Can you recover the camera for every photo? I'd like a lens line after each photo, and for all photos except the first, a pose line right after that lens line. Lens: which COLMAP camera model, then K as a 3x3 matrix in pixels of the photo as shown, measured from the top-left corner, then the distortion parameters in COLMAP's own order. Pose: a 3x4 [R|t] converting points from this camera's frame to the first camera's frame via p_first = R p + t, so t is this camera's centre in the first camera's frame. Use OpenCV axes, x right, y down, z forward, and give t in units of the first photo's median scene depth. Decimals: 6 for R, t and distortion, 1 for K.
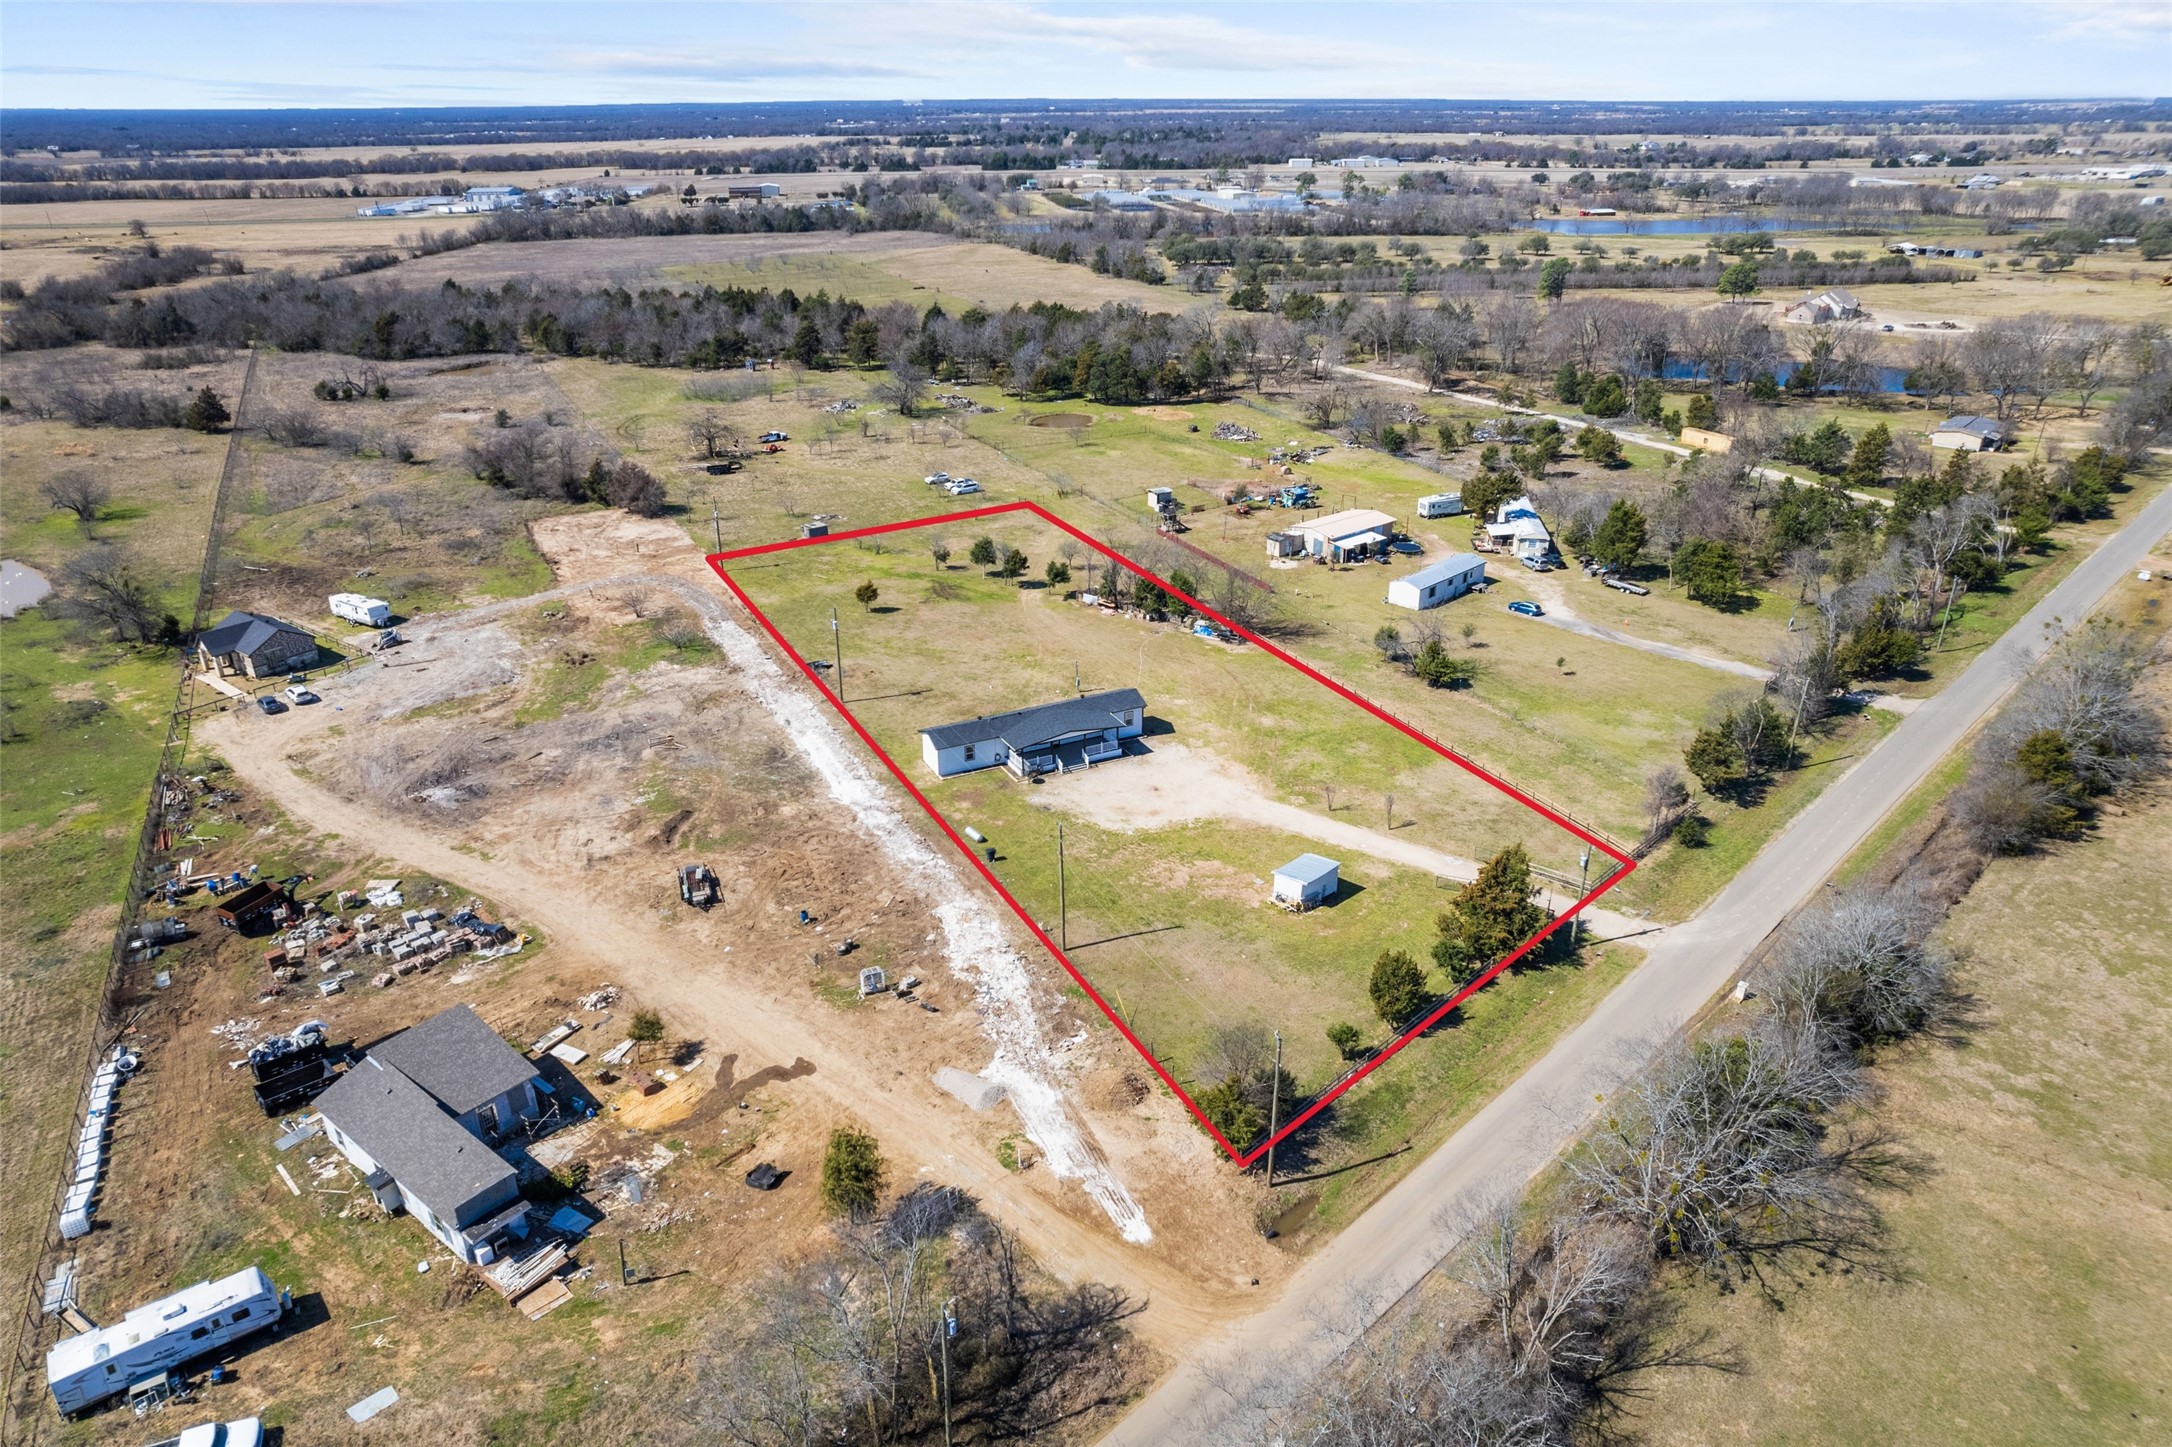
lens RADIAL K [[1393.1, 0, 1086.0], [0, 1393.1, 723.5], [0, 0, 1]] dist [-0.079035, 0.068383]
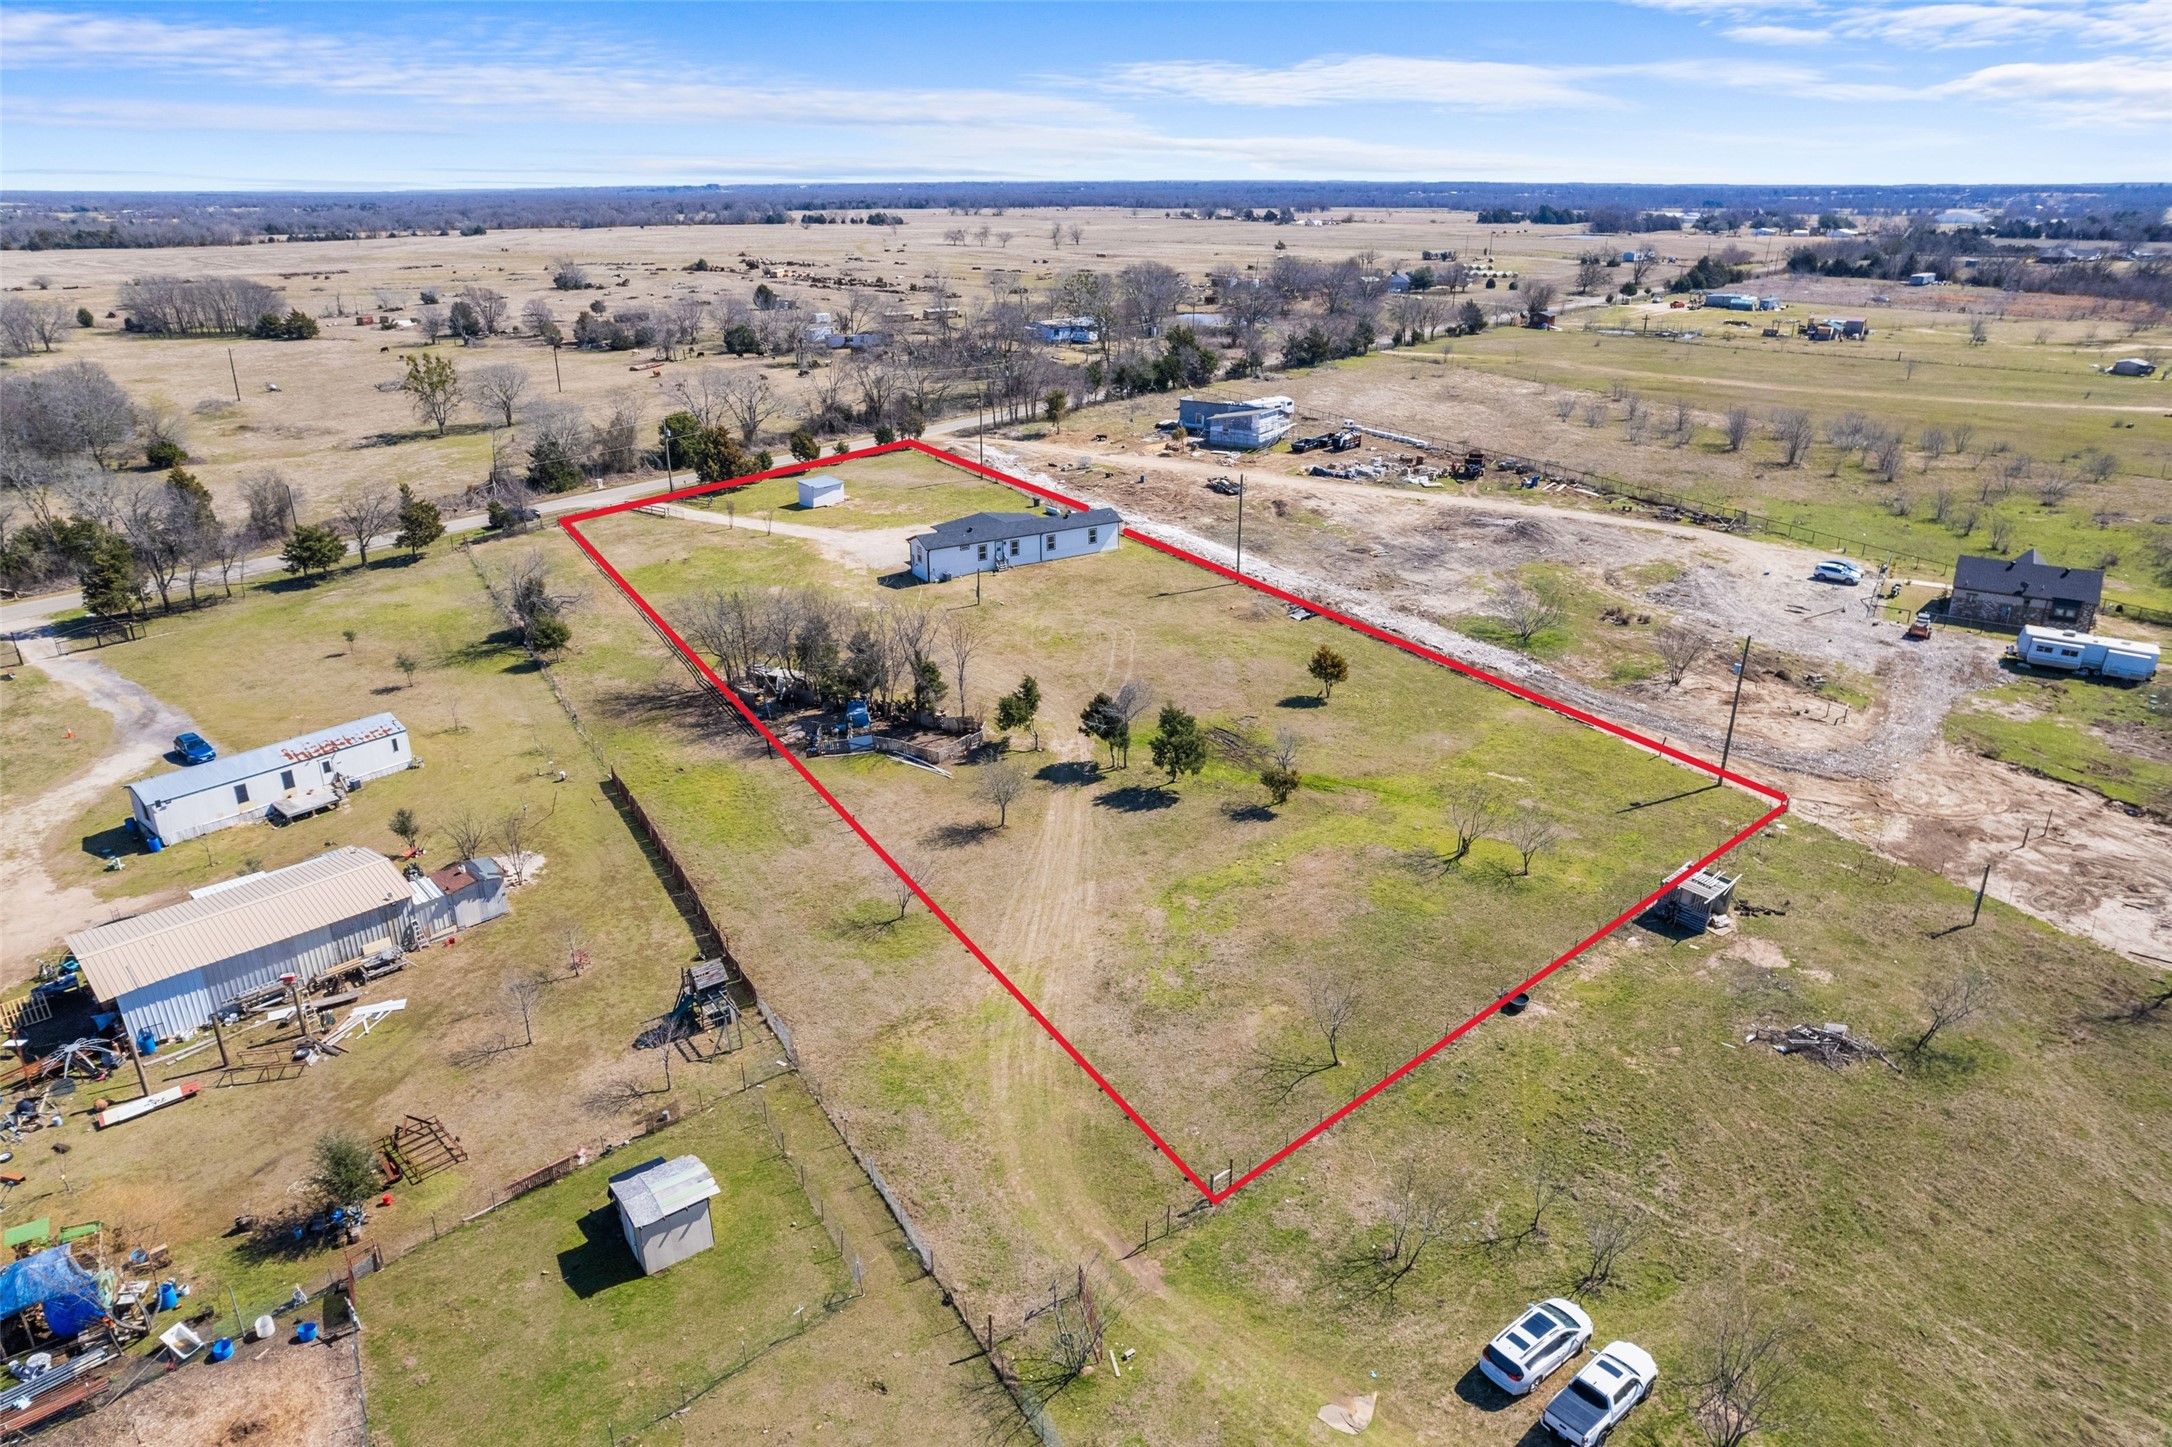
lens RADIAL K [[1393.1, 0, 1086.0], [0, 1393.1, 723.5], [0, 0, 1]] dist [-0.079035, 0.068383]
pose [[-0.996982, 0.032115, -0.070674, -0.007508], [-0.029212, 0.688280, 0.724857, -0.522228], [0.071922, 0.724734, -0.685265, 1.444515]]
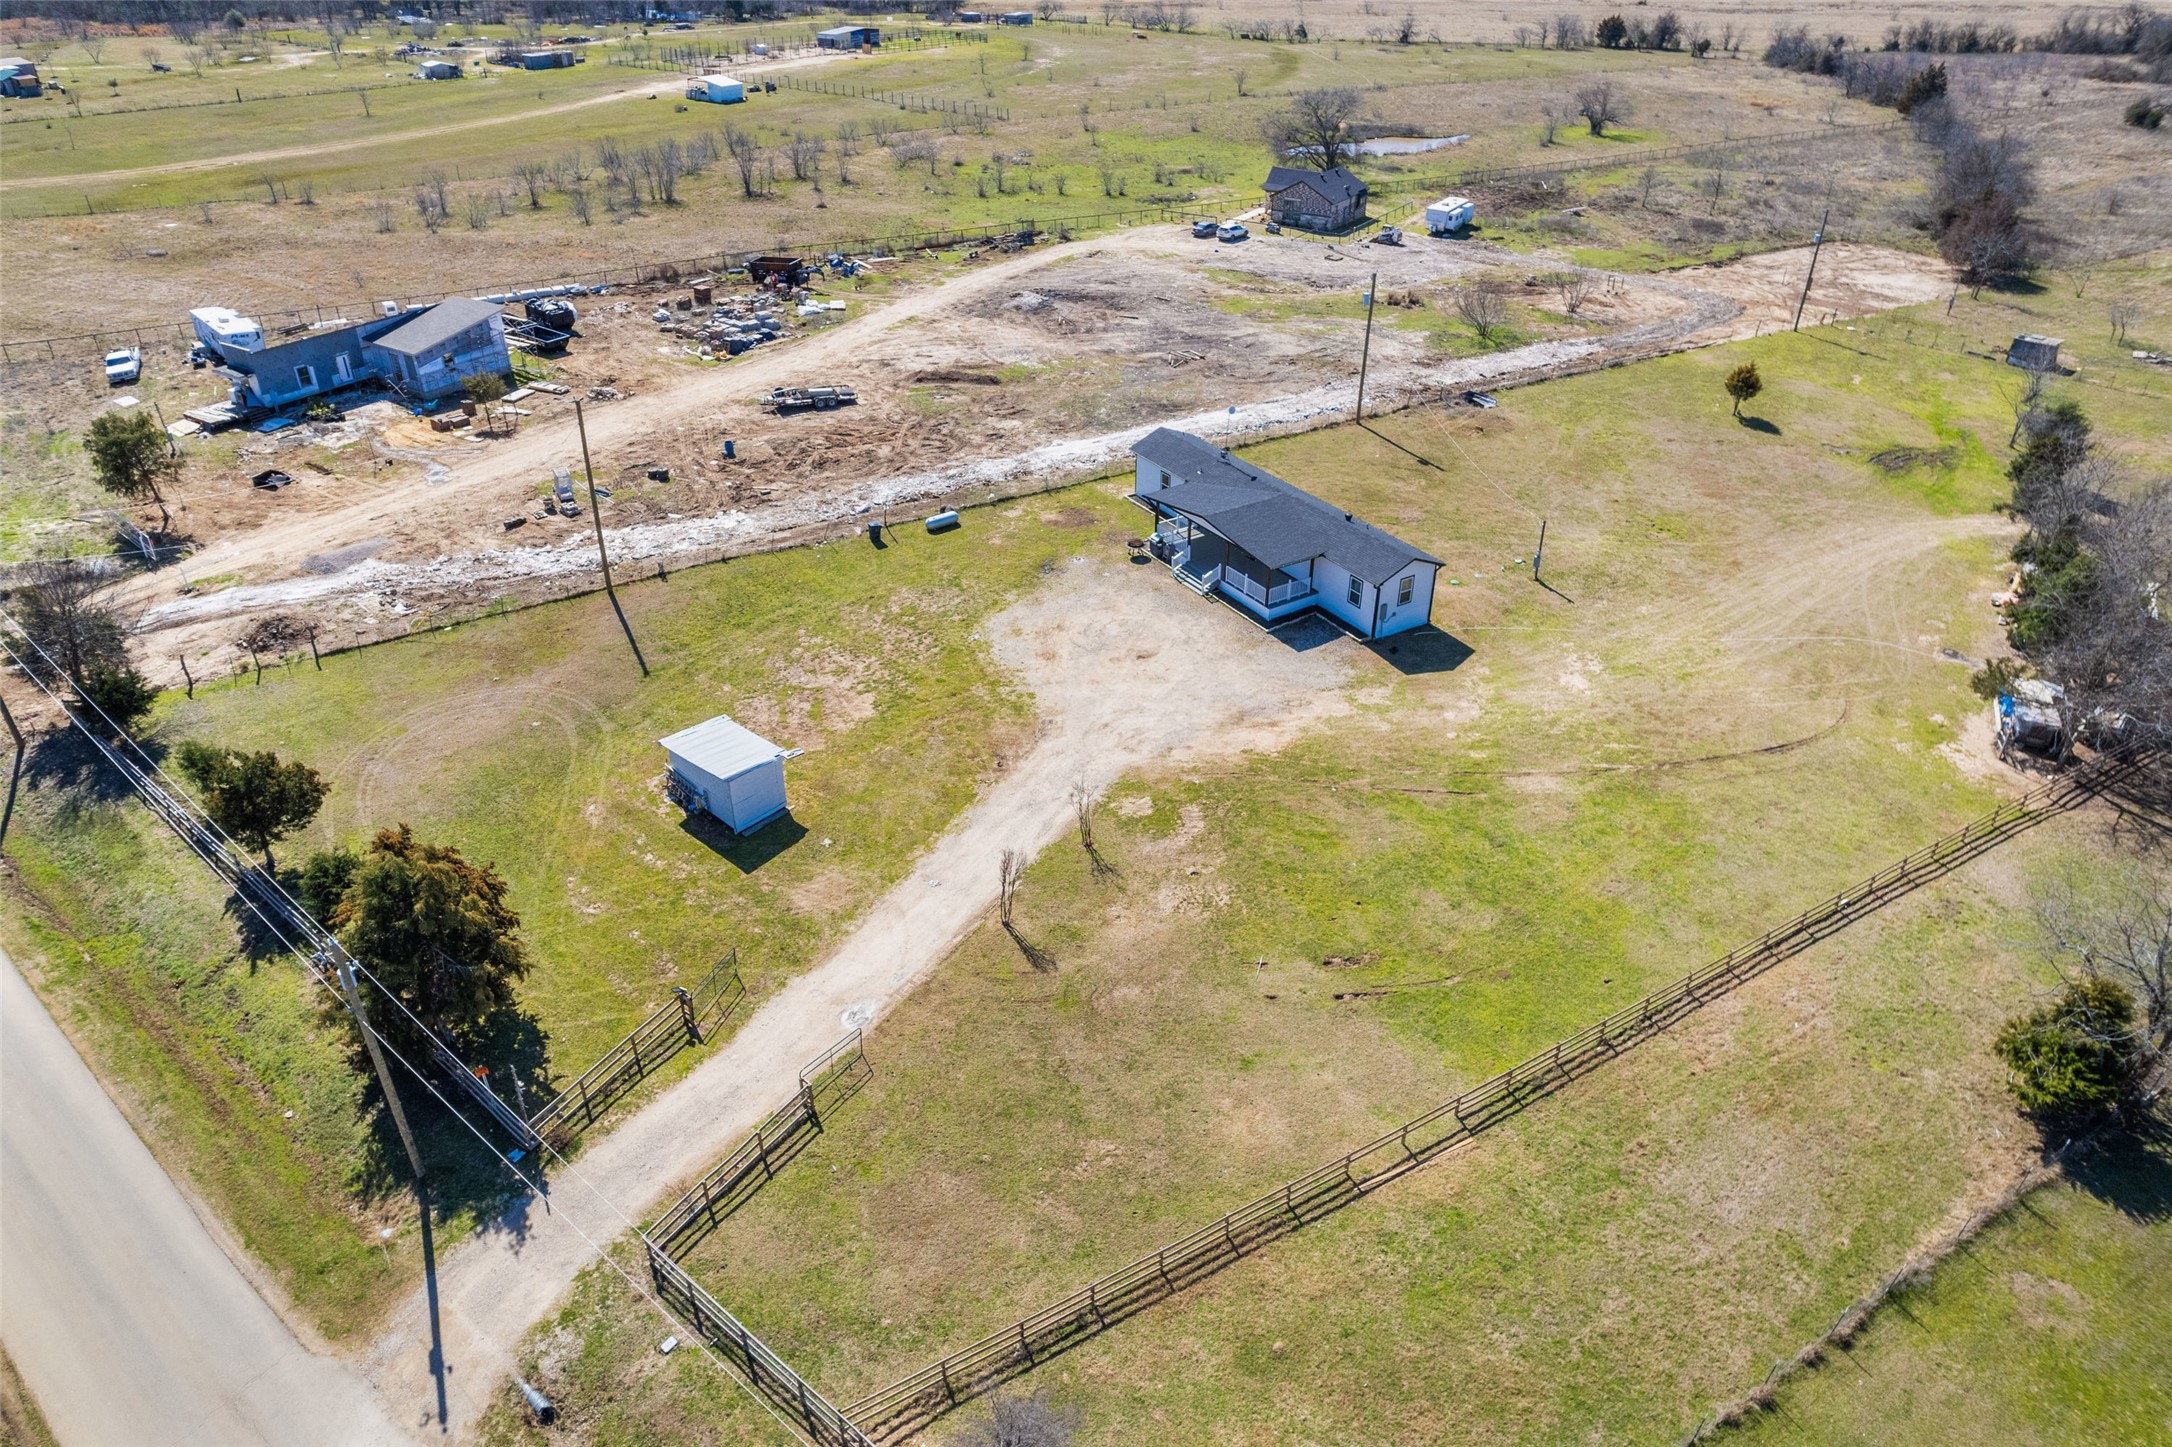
lens RADIAL K [[1393.1, 0, 1086.0], [0, 1393.1, 723.5], [0, 0, 1]] dist [-0.079035, 0.068383]
pose [[0.094421, 0.526858, -0.844693, 0.393388], [-0.416696, 0.791496, 0.447099, -0.124885], [0.904129, 0.309765, 0.294273, 0.625104]]
